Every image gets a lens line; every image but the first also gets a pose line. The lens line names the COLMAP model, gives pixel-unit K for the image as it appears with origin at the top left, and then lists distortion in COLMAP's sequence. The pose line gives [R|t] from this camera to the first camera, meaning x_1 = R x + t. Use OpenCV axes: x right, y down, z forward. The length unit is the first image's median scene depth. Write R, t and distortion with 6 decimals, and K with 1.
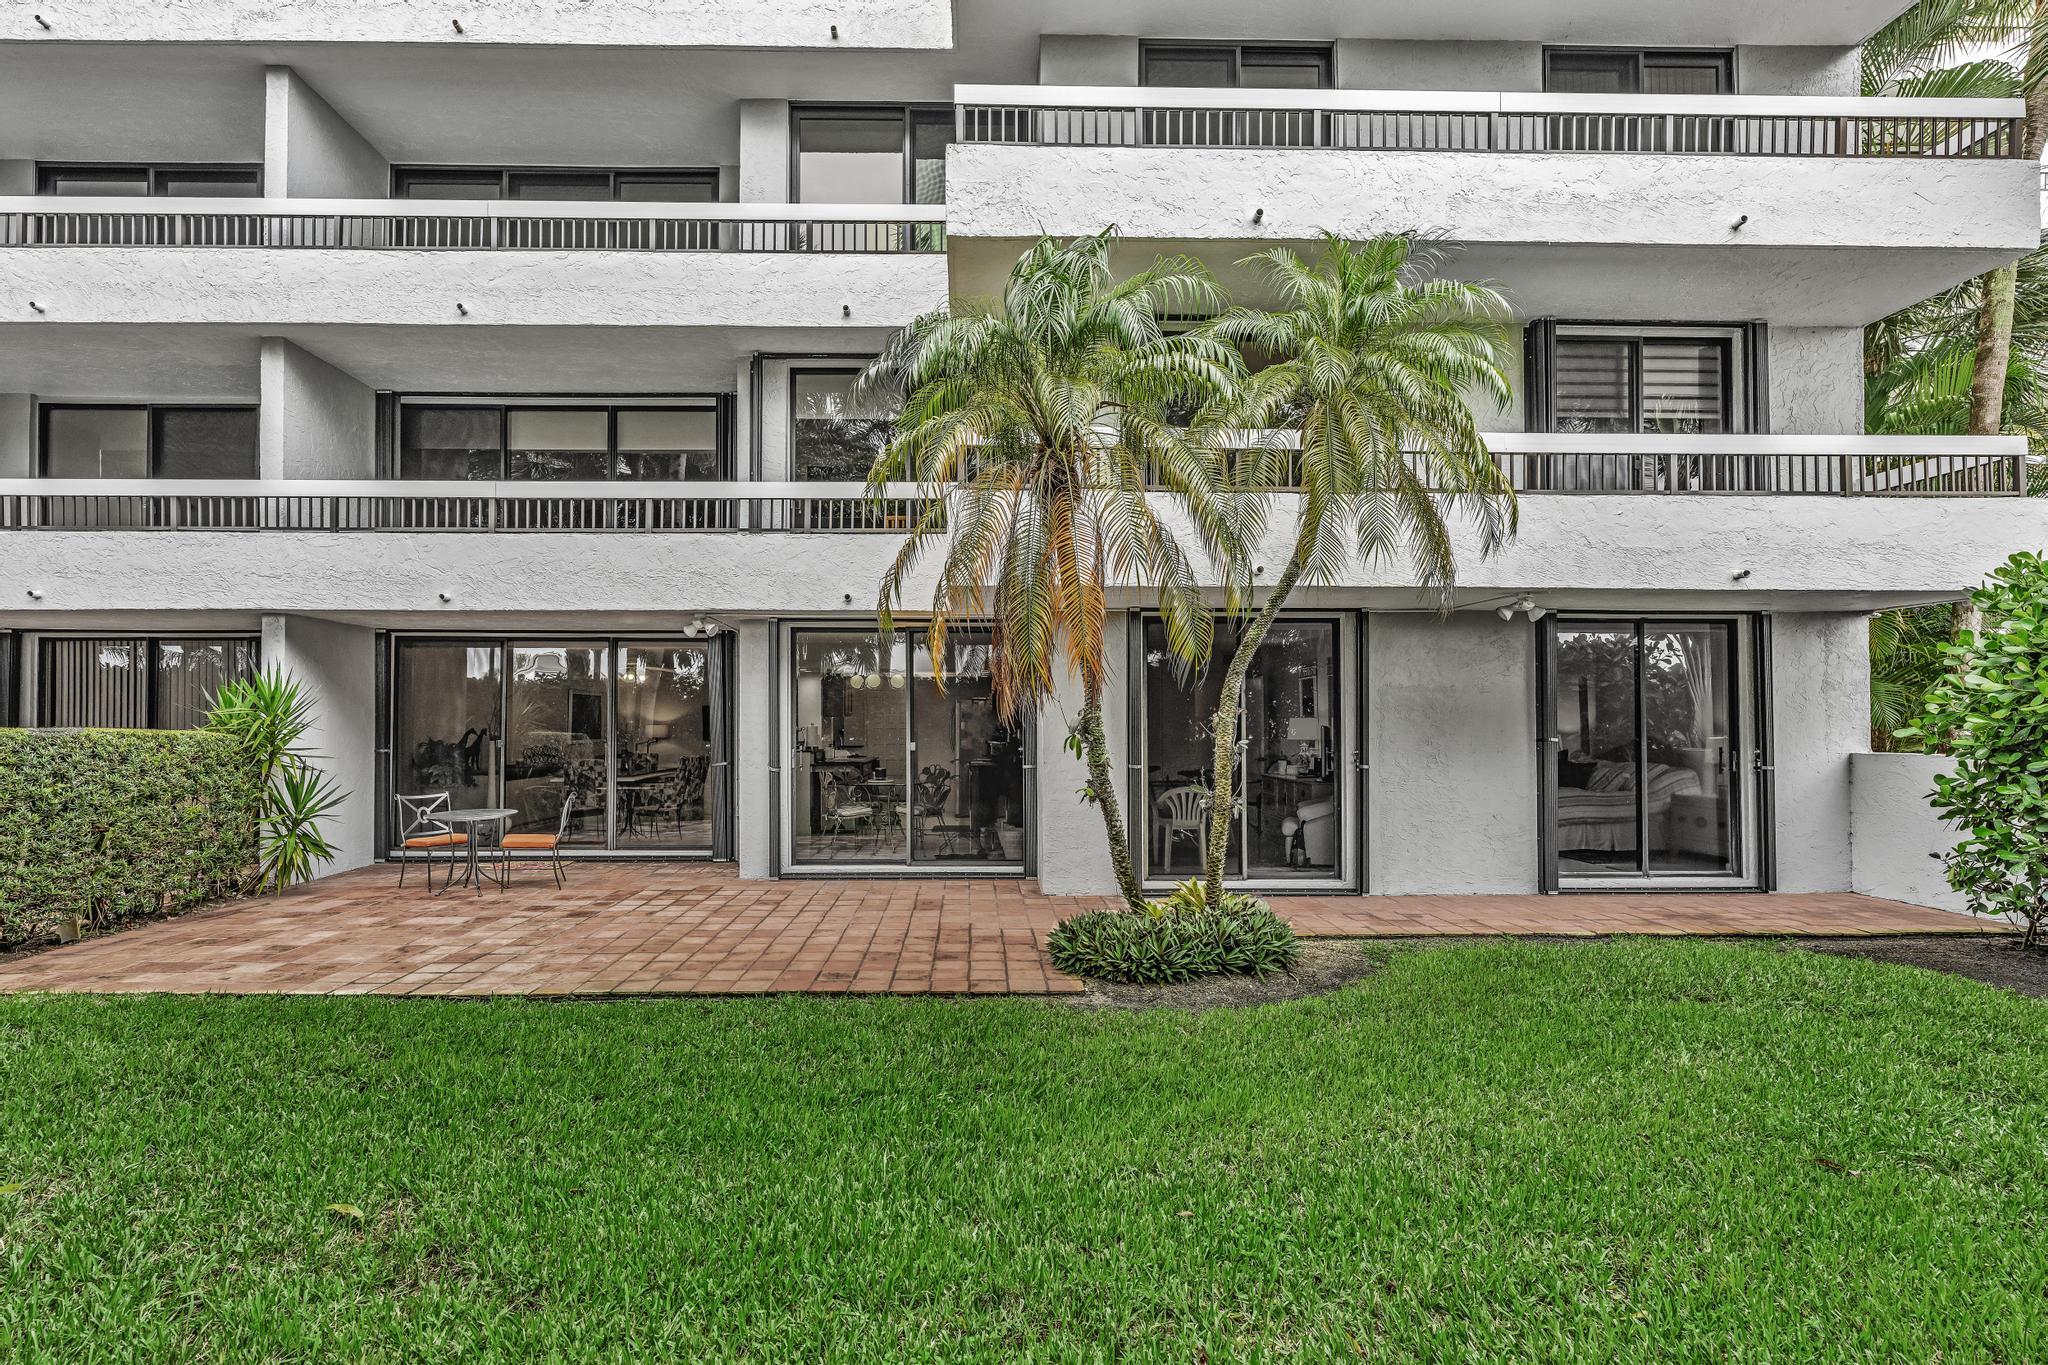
lens RADIAL K [[960.8, 0, 952.2], [0, 960.8, 674.0], [0, 0, 1]] dist [0.046912, -0.049501]
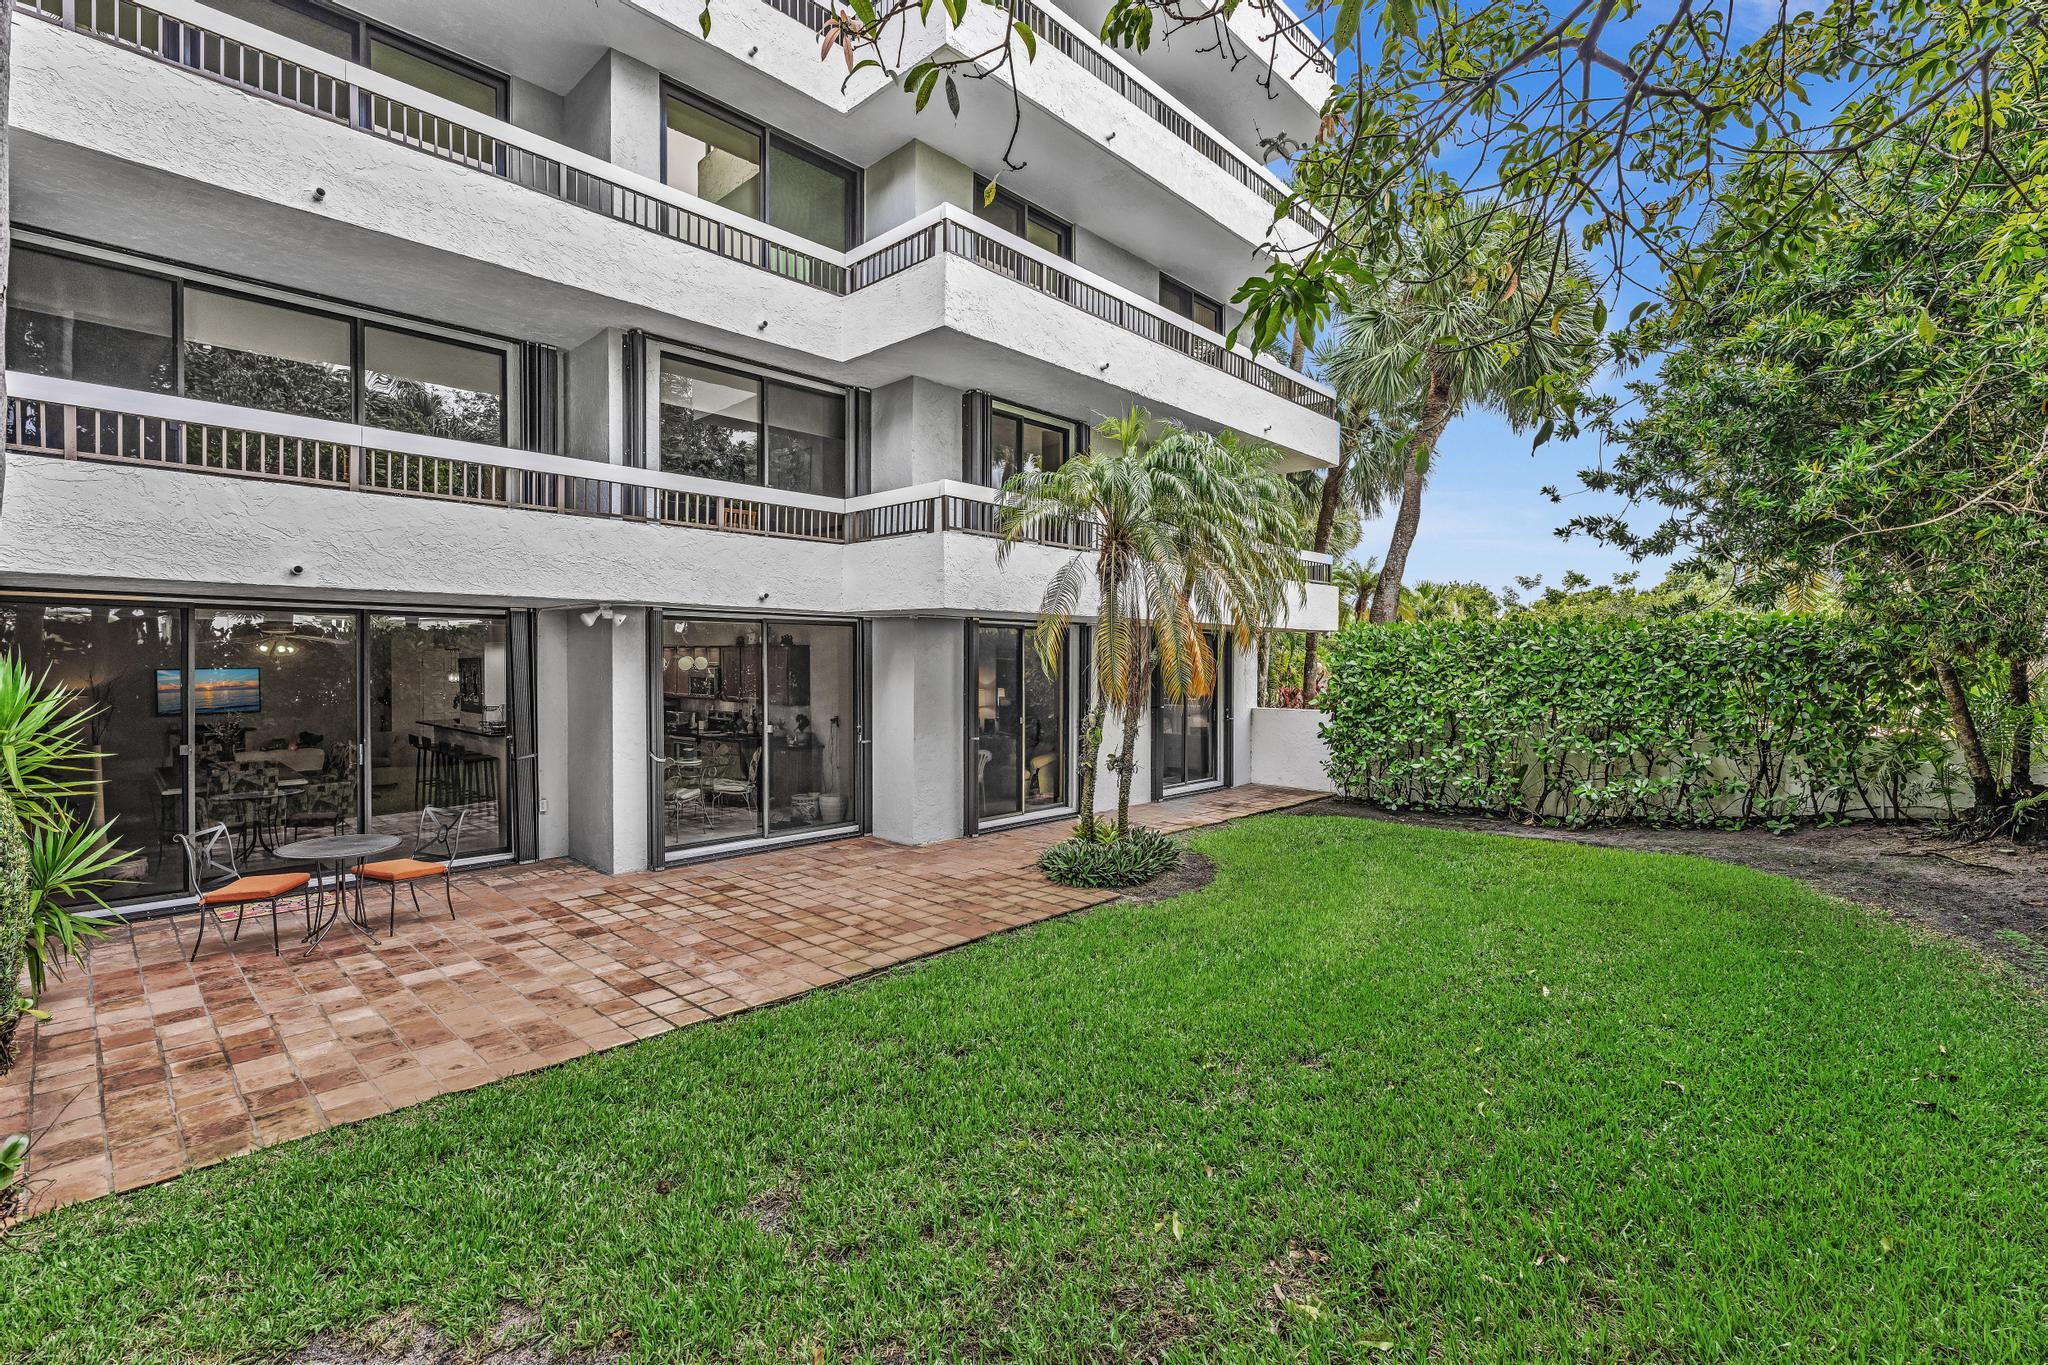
lens RADIAL K [[910.2, 0, 1024.0], [0, 910.2, 682.5], [0, 0, 1]] dist [-0.003583, 0.000086]
pose [[0.693687, -0.014883, 0.720122, -0.635864], [-0.031208, 0.998227, 0.050693, -0.046685], [-0.719600, -0.057639, 0.691993, 0.085597]]
